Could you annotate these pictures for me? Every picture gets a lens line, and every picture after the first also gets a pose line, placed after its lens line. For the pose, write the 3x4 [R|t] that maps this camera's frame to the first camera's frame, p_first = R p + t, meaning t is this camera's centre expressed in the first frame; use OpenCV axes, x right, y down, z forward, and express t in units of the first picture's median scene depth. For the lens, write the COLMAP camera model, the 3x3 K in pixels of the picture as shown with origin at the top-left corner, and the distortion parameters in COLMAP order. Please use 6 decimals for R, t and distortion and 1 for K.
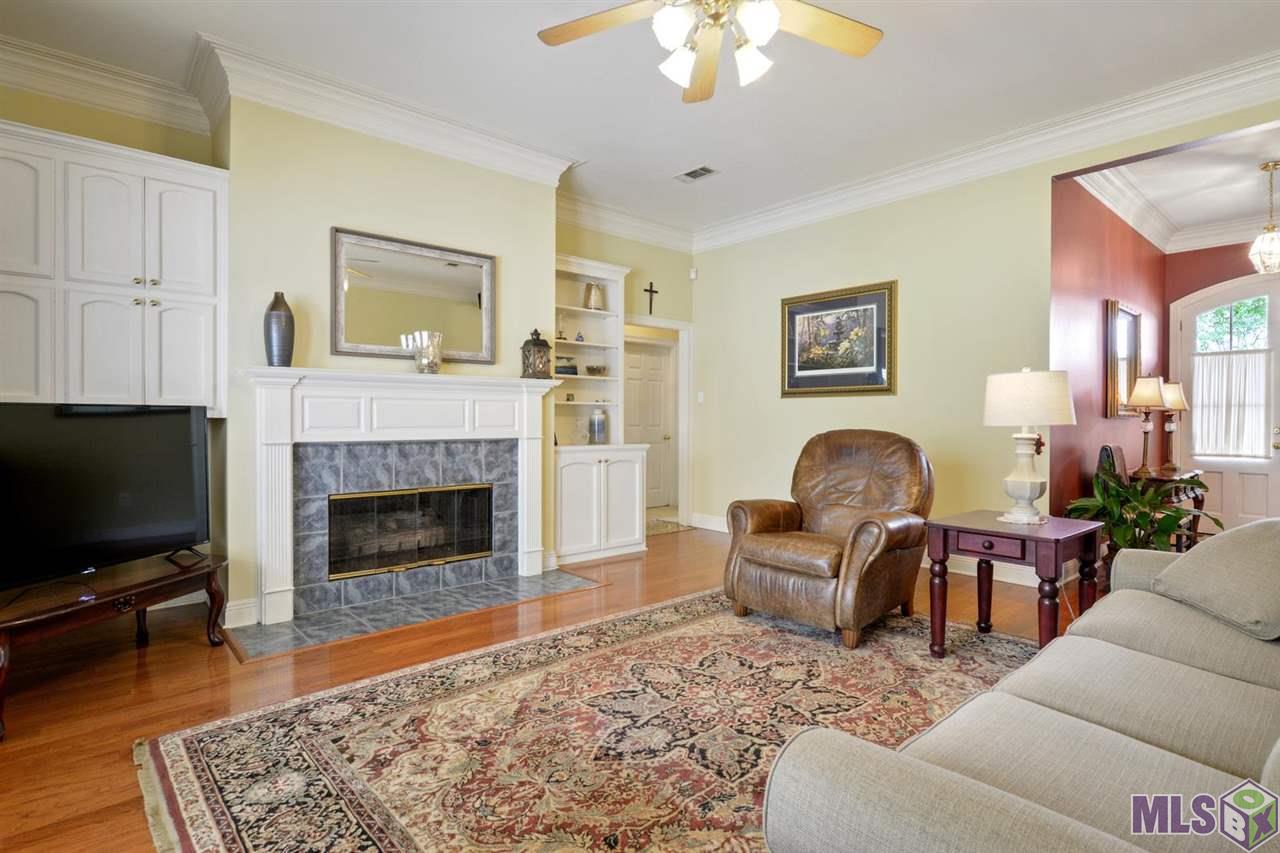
lens RADIAL K [[645.5, 0, 640.0], [0, 645.5, 426.5], [0, 0, 1]] dist [-0.001675, 0.000847]
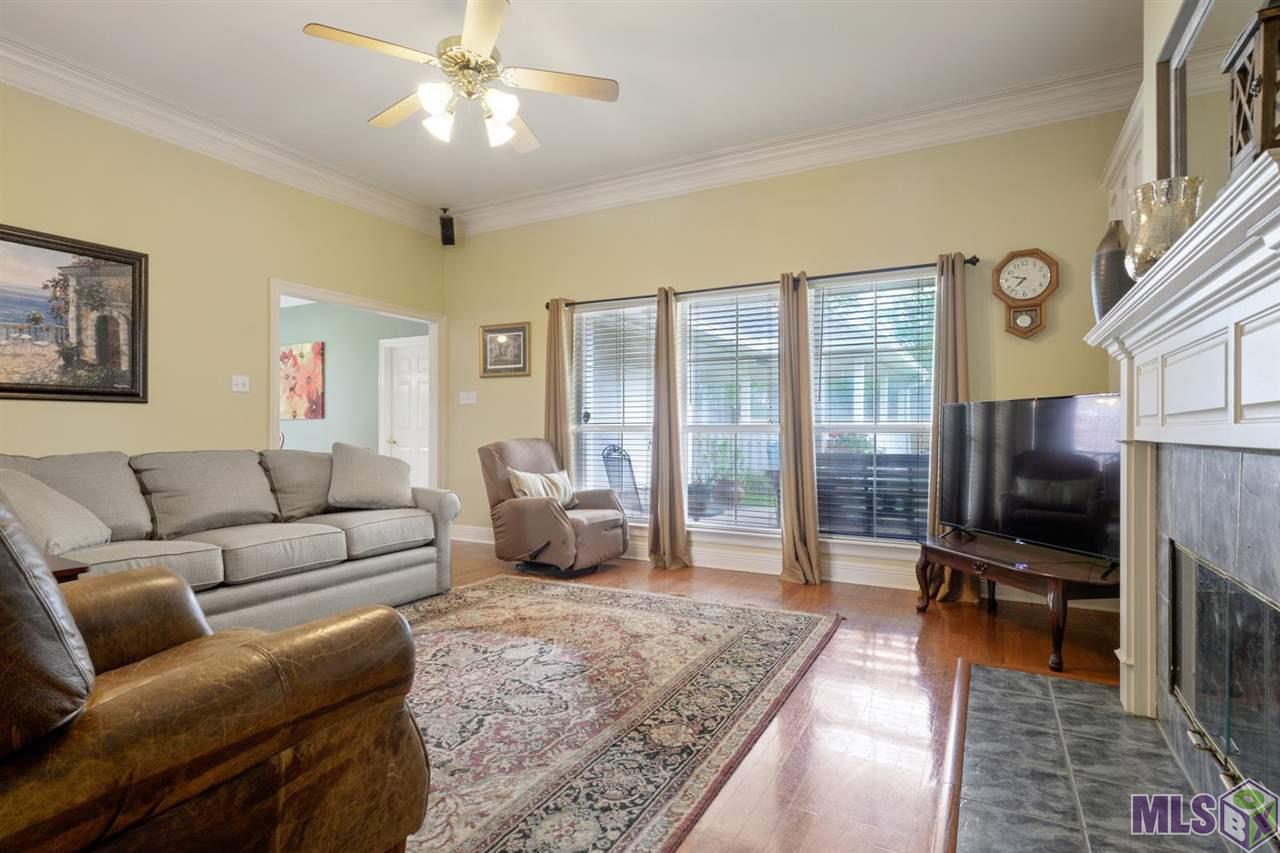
lens RADIAL K [[638.1, 0, 640.0], [0, 638.1, 426.5], [0, 0, 1]] dist [-0.006660, 0.000238]
pose [[-0.937588, -0.008494, -0.347645, 0.159361], [-0.010665, 0.999934, 0.004333, 0.014805], [0.347585, 0.007770, -0.937616, 1.542737]]
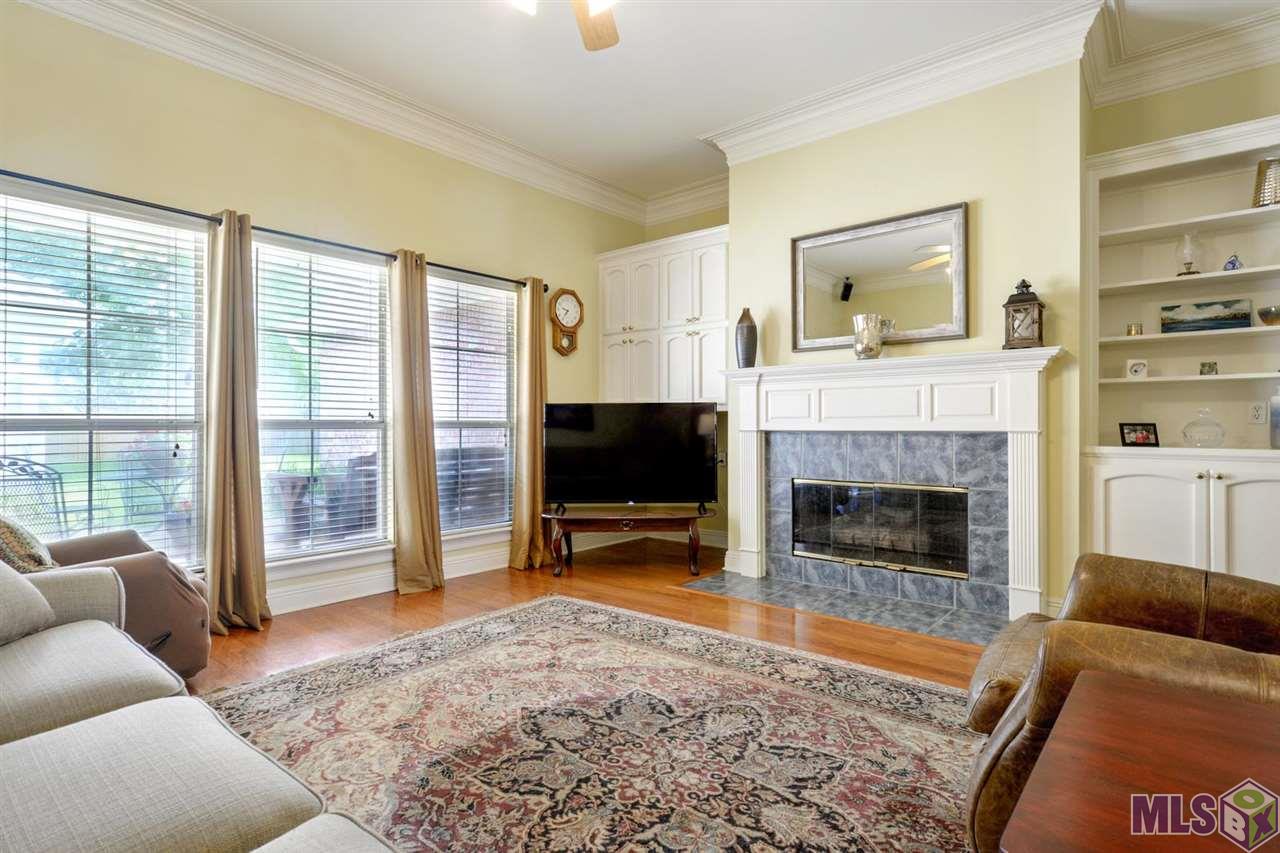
lens RADIAL K [[638.1, 0, 640.0], [0, 638.1, 426.5], [0, 0, 1]] dist [-0.006660, 0.000238]
pose [[0.144155, -0.001857, -0.989553, 0.653797], [-0.010141, 0.999943, -0.003354, 0.025896], [0.989503, 0.010519, 0.144128, 0.657702]]
